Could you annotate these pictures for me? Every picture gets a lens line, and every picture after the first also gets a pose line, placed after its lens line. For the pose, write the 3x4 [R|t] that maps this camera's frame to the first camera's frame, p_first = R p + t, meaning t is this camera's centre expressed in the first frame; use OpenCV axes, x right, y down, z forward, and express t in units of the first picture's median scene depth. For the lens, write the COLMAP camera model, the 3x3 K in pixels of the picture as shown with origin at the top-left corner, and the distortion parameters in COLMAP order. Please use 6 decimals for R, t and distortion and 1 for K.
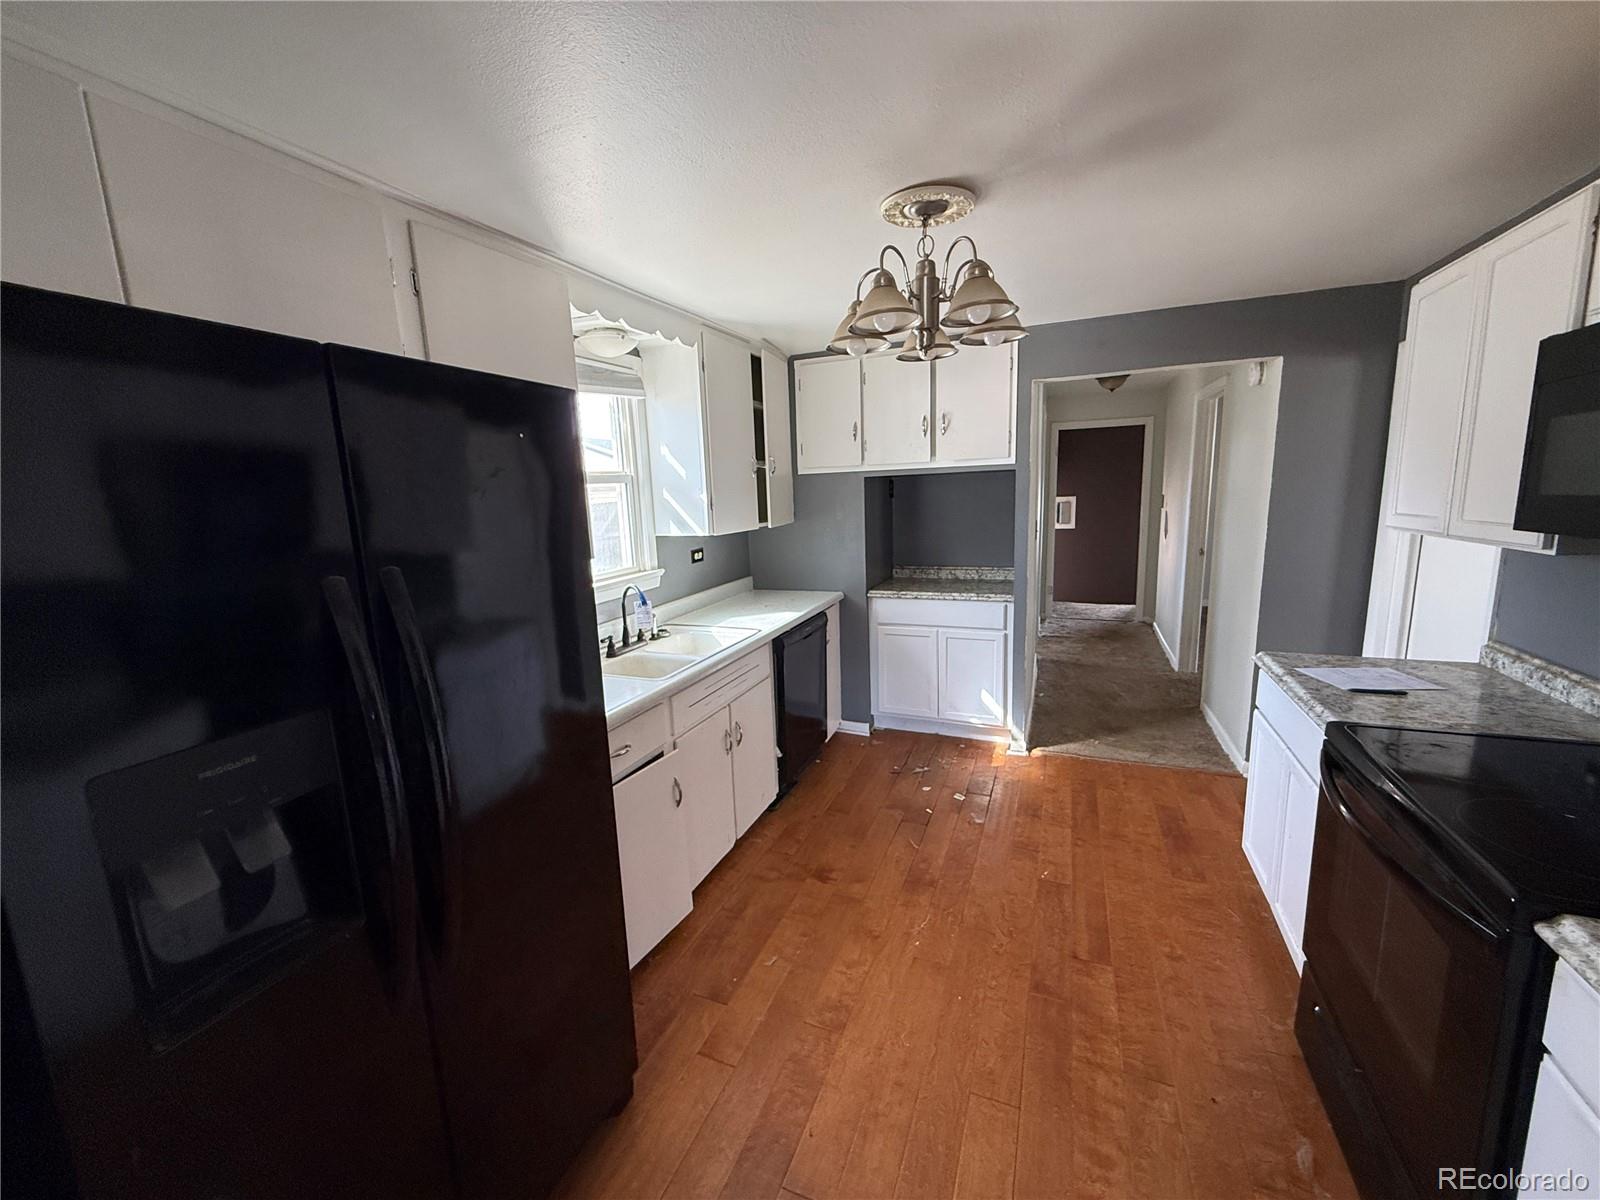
lens RADIAL K [[639.7, 0, 790.7], [0, 639.7, 600.3], [0, 0, 1]] dist [-0.000928, 0.000416]
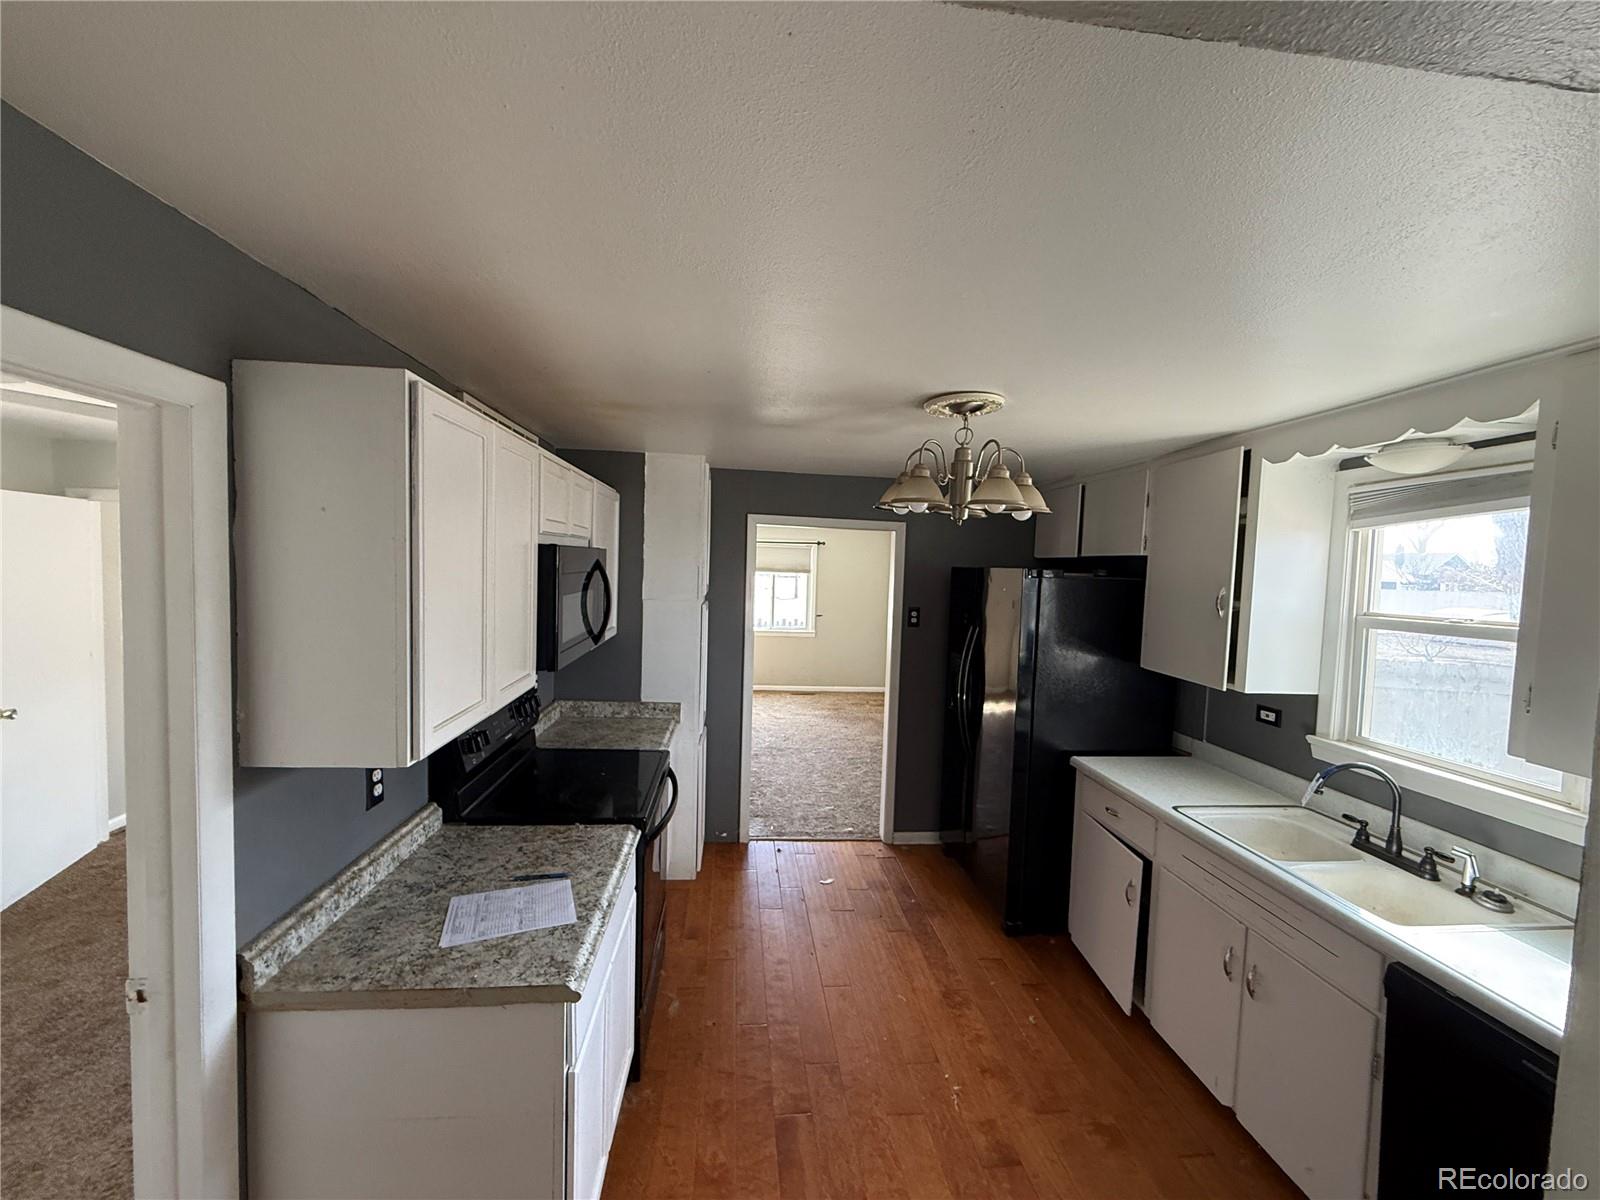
lens RADIAL K [[639.7, 0, 800.5], [0, 639.7, 597.9], [0, 0, 1]] dist [-0.000928, 0.000416]
pose [[-0.876298, 0.035012, -0.480496, 0.937483], [-0.081924, 0.972001, 0.220234, -0.442065], [0.474754, 0.232355, -0.848894, 1.714512]]
